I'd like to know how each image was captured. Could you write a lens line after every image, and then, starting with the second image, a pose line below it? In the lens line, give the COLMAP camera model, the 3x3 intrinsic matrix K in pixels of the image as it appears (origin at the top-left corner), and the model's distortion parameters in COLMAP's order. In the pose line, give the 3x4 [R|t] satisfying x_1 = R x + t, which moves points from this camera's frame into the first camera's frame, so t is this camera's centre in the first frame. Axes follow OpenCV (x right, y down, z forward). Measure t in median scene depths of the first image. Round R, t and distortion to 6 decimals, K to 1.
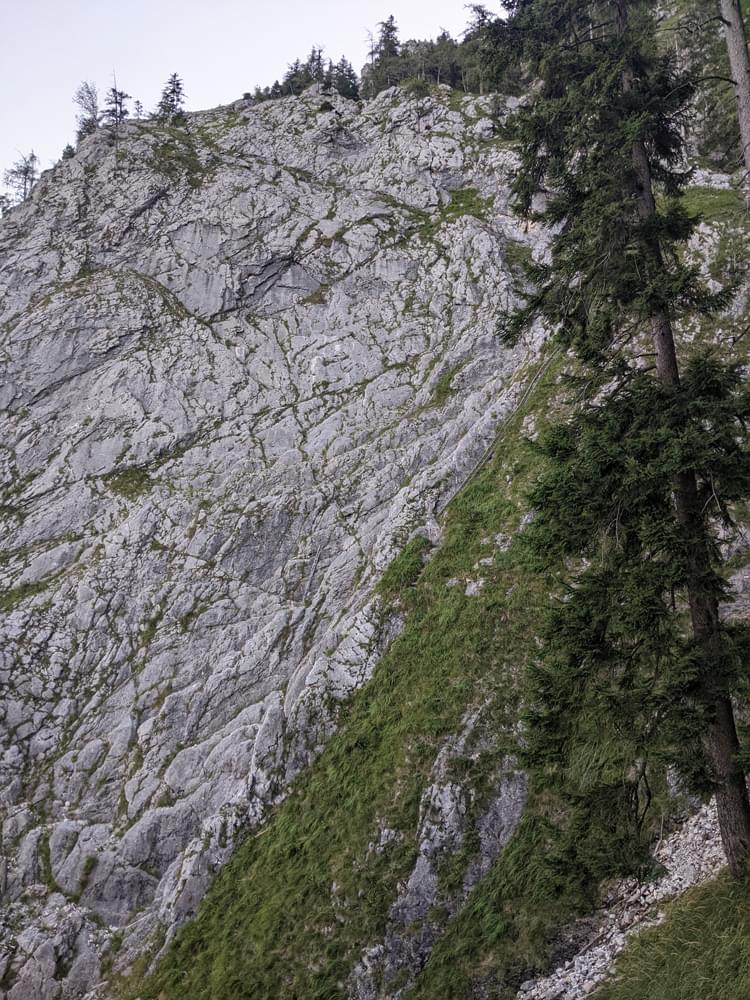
lens RADIAL K [[788.4, 0, 391.1], [0, 788.4, 488.5], [0, 0, 1]] dist [0.042868, -0.094330]
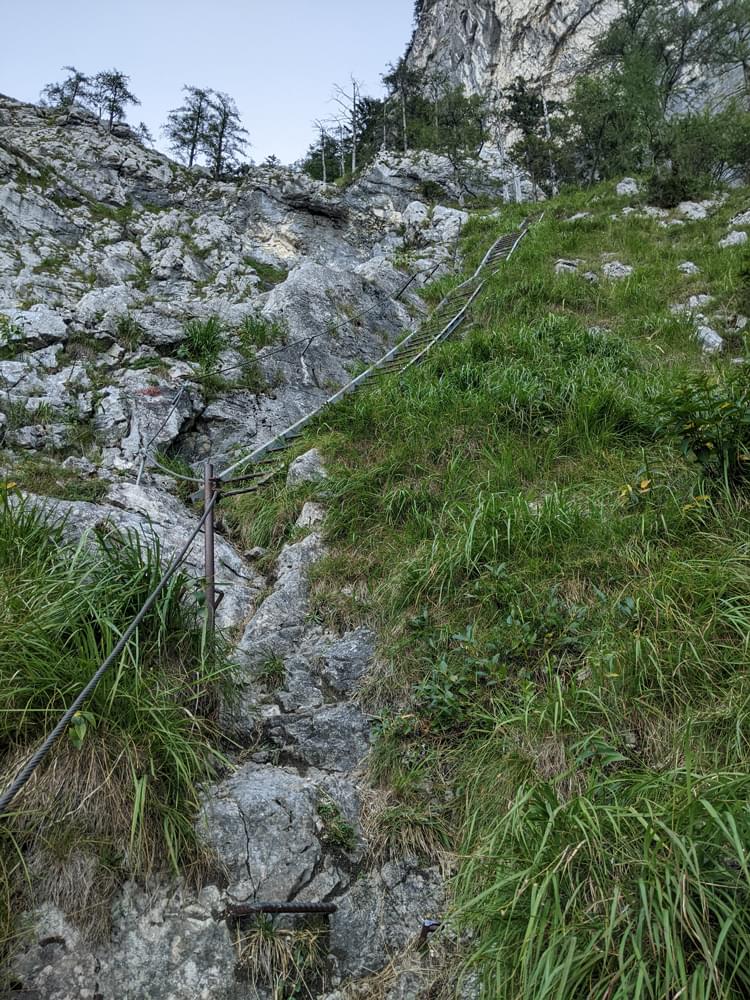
lens RADIAL K [[788.4, 0, 375.8], [0, 788.4, 499.6], [0, 0, 1]] dist [0.042868, -0.094330]
pose [[0.870135, 0.235140, 0.433098, 0.018540], [-0.096178, 0.942955, -0.318724, 0.039625], [-0.483337, 0.235678, 0.843114, 0.521745]]
